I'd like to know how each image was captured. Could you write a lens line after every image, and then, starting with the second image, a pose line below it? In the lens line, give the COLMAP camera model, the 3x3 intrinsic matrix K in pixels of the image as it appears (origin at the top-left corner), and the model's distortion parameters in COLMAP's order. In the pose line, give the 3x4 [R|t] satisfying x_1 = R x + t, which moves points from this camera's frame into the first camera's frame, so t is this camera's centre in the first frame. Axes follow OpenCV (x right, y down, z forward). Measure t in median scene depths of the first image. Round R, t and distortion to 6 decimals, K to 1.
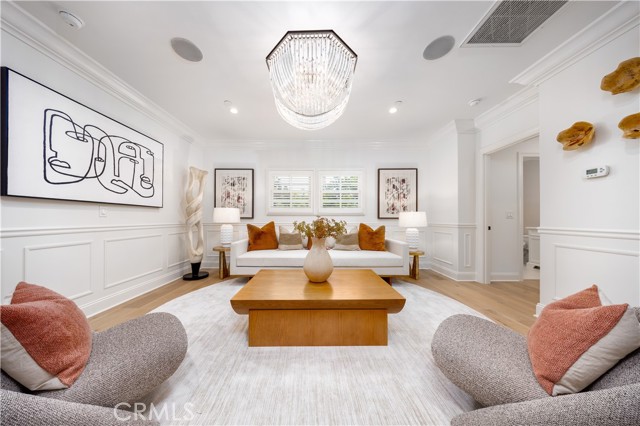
lens RADIAL K [[189.3, 0, 319.5], [0, 189.3, 217.7], [0, 0, 1]] dist [-0.002087, -0.000304]
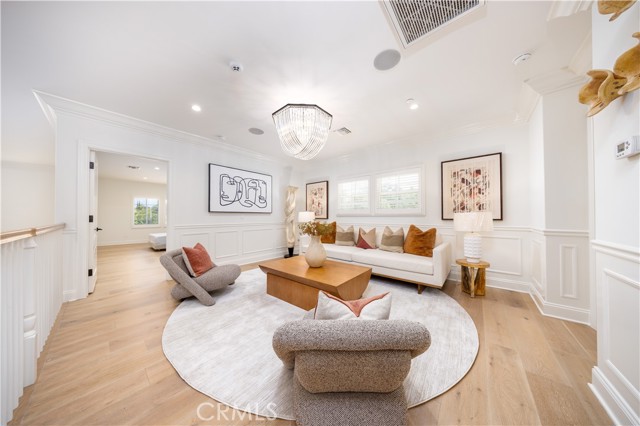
lens RADIAL K [[189.3, 0, 324.3], [0, 189.3, 214.7], [0, 0, 1]] dist [-0.002087, -0.000304]
pose [[0.769646, -0.008942, -0.638408, 0.557407], [0.007572, 0.999959, -0.004878, -0.022215], [0.638426, -0.001079, 0.769683, -0.011509]]
